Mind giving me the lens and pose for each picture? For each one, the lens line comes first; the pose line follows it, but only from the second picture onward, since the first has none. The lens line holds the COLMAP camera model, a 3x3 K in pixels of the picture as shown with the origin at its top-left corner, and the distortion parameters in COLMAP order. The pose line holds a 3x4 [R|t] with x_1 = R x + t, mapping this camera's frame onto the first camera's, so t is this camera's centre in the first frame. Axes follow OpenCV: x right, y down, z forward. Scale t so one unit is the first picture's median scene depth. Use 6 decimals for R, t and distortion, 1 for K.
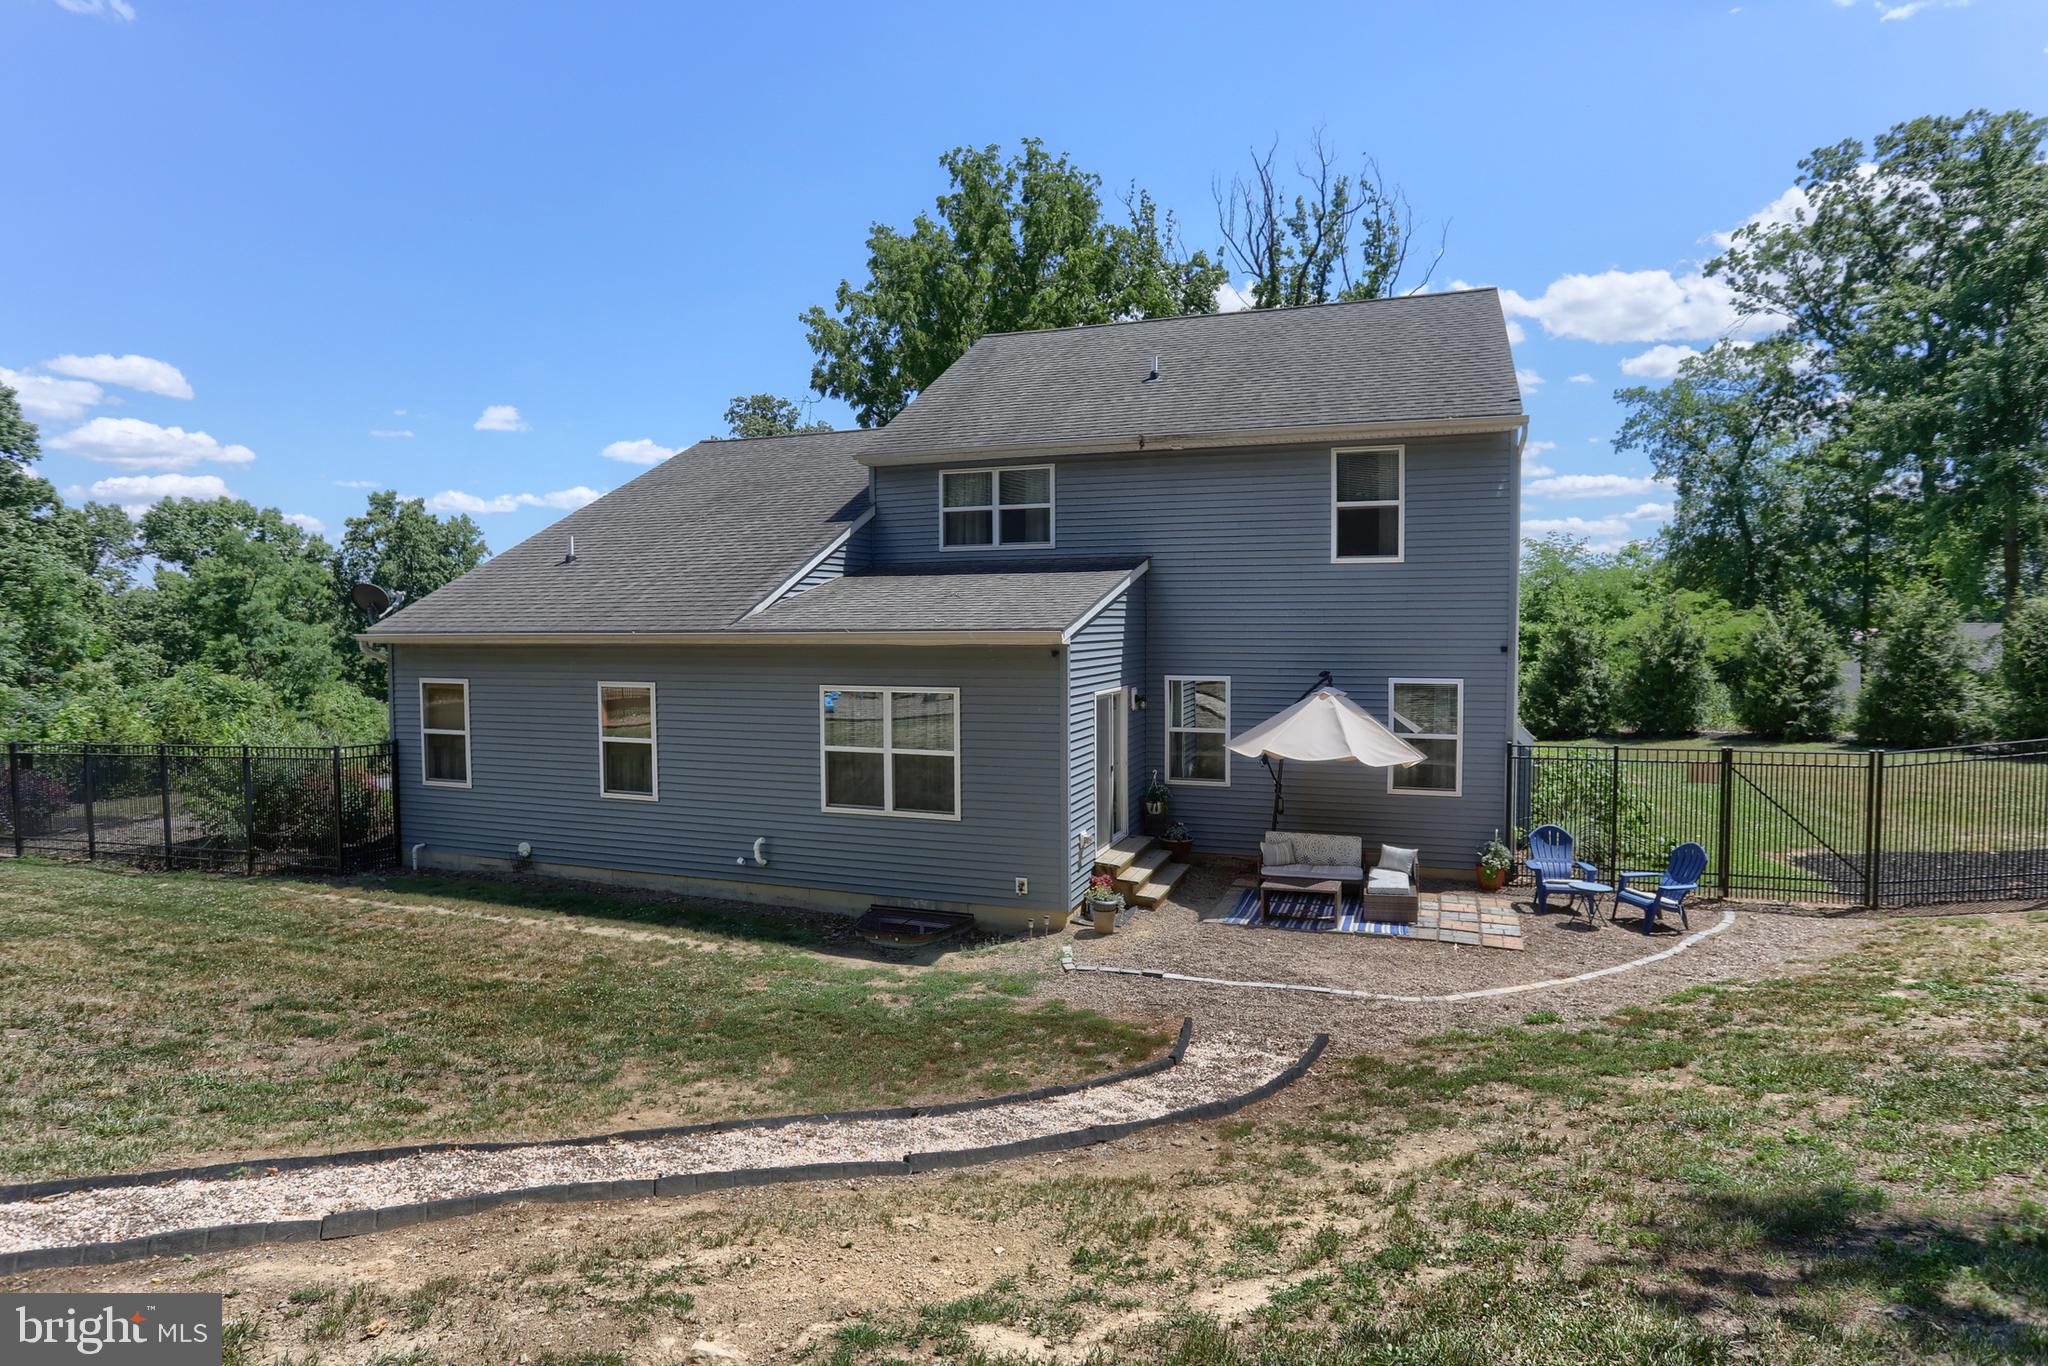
lens RADIAL K [[1093.0, 0, 1037.0], [0, 1093.0, 664.5], [0, 0, 1]] dist [-0.032348, 0.006720]
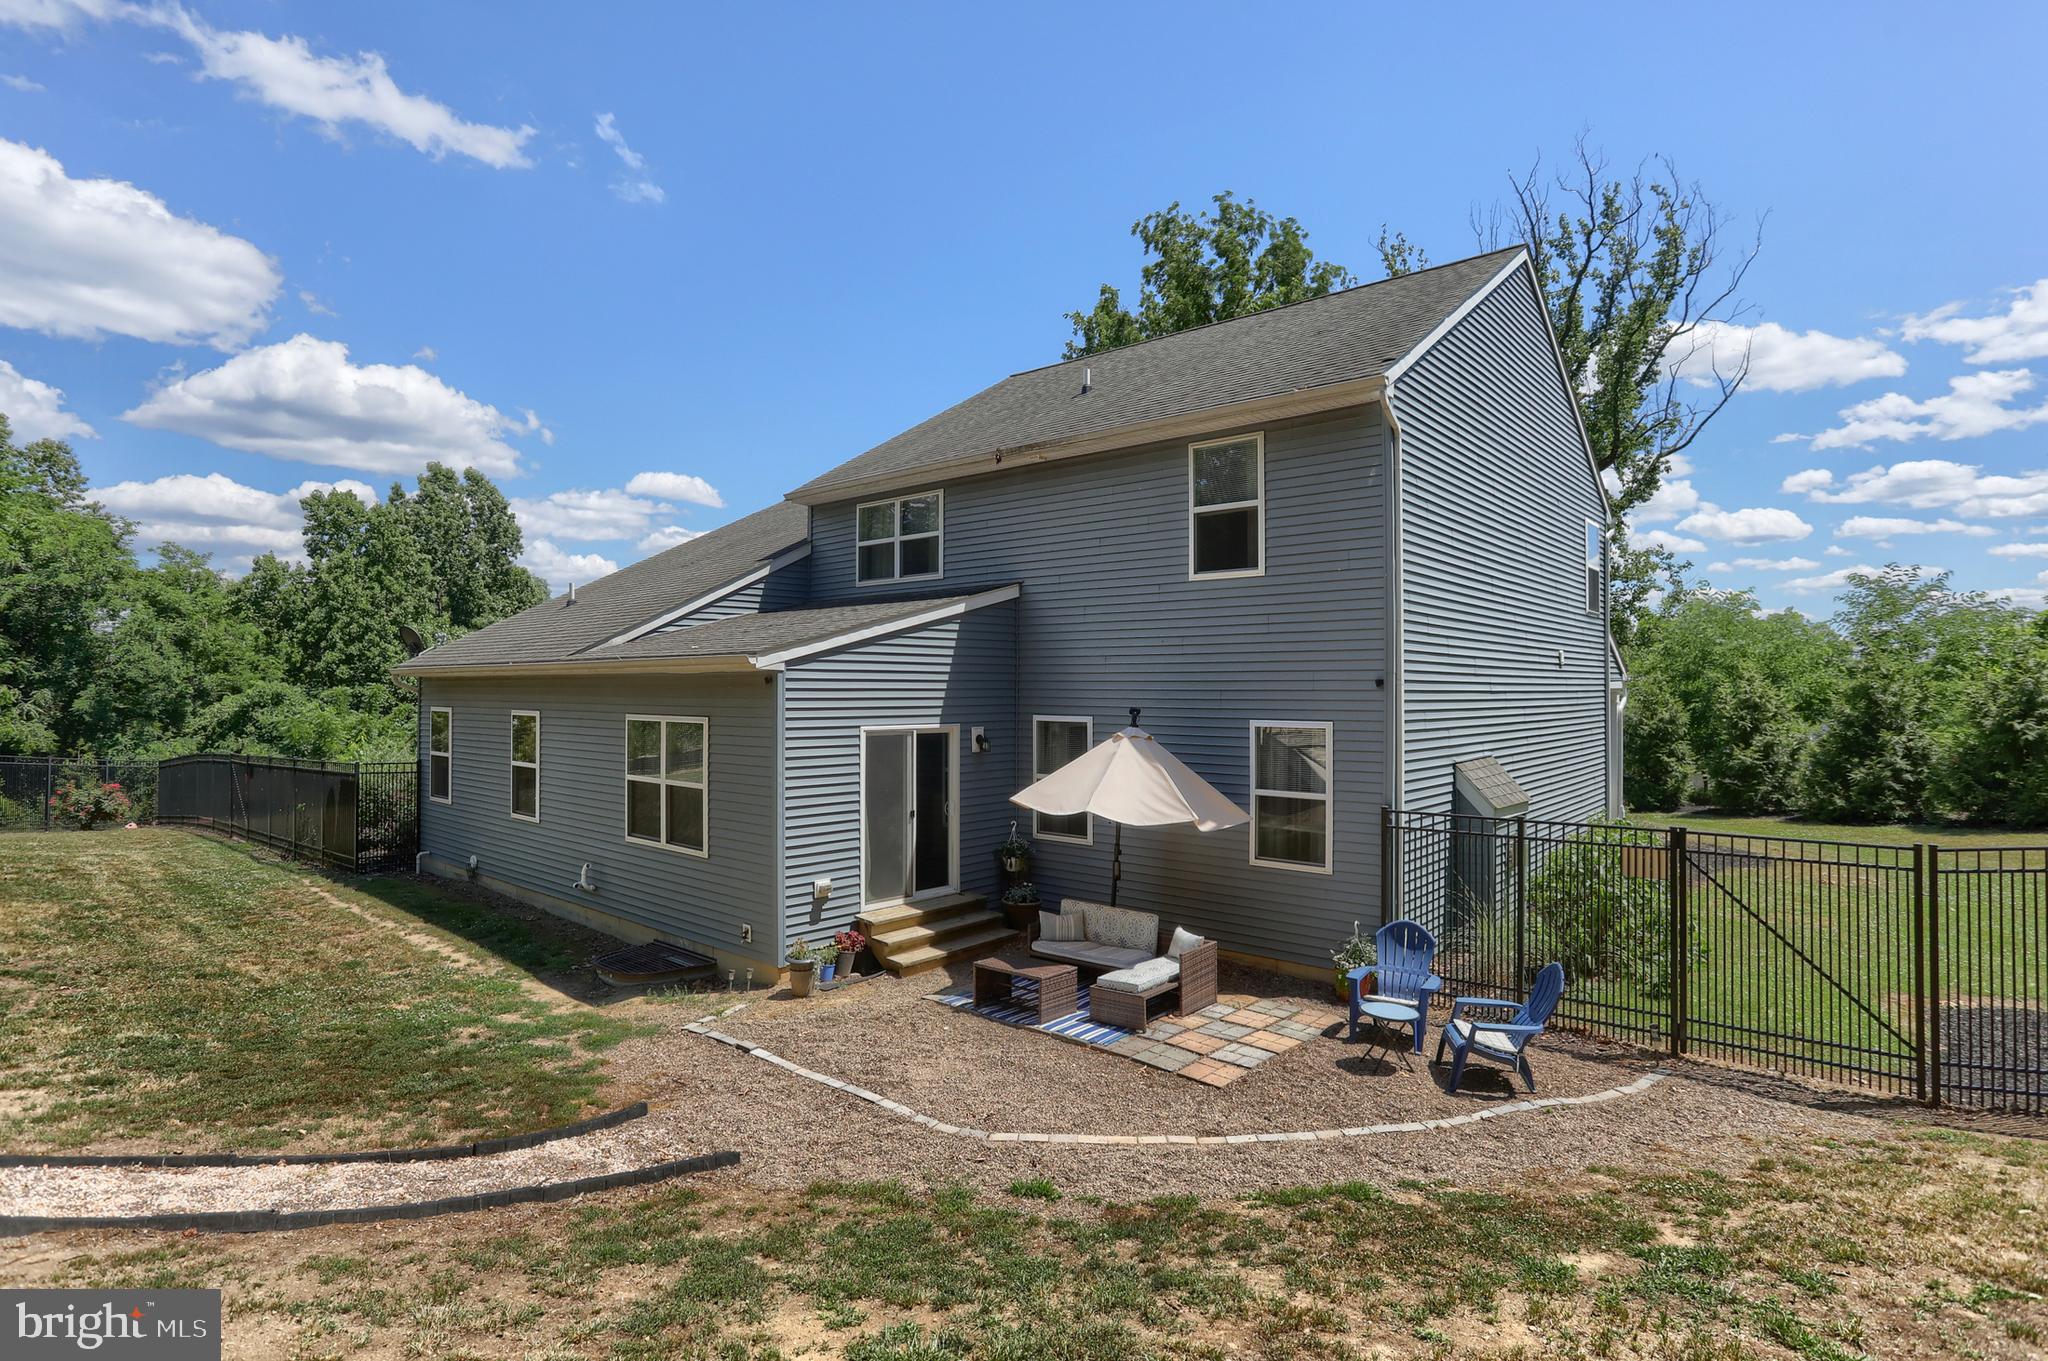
lens RADIAL K [[1024.7, 0, 1025.5], [0, 1024.7, 667.3], [0, 0, 1]] dist [-0.051296, 0.023371]
pose [[0.929784, -0.002168, -0.368099, 0.456921], [-0.019649, 0.998265, -0.055511, 0.019175], [0.367581, 0.058846, 0.928128, 0.244343]]
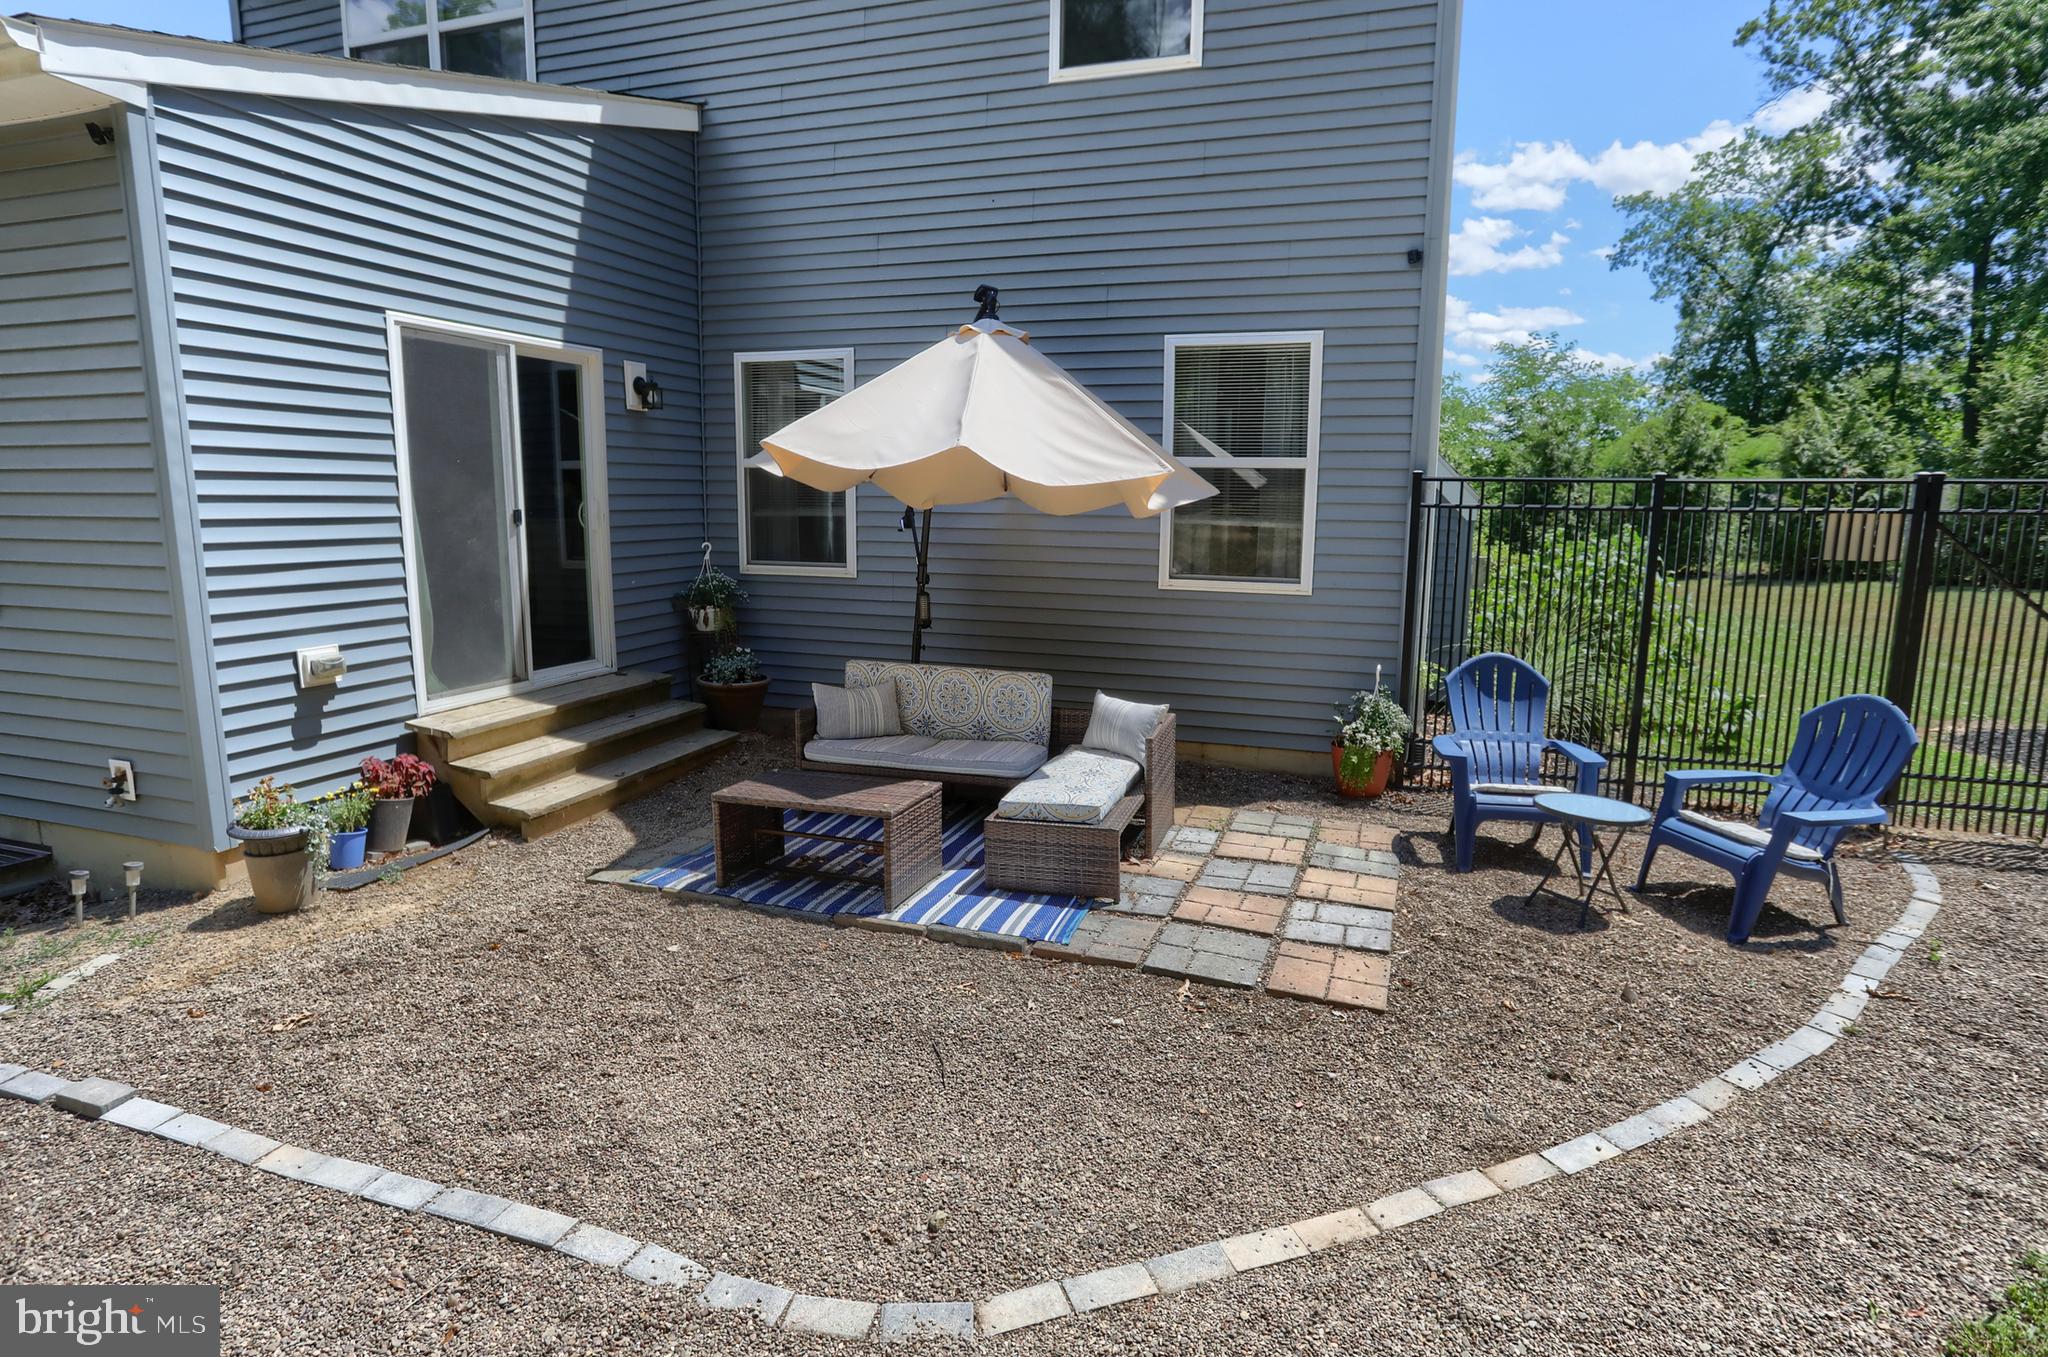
lens RADIAL K [[1076.8, 0, 1029.9], [0, 1076.8, 664.5], [0, 0, 1]] dist [-0.043429, 0.018465]
pose [[0.999828, 0.011471, 0.014548, 0.267098], [-0.013134, 0.992698, 0.119912, 0.098235], [-0.013066, -0.120083, 0.992678, 0.551739]]
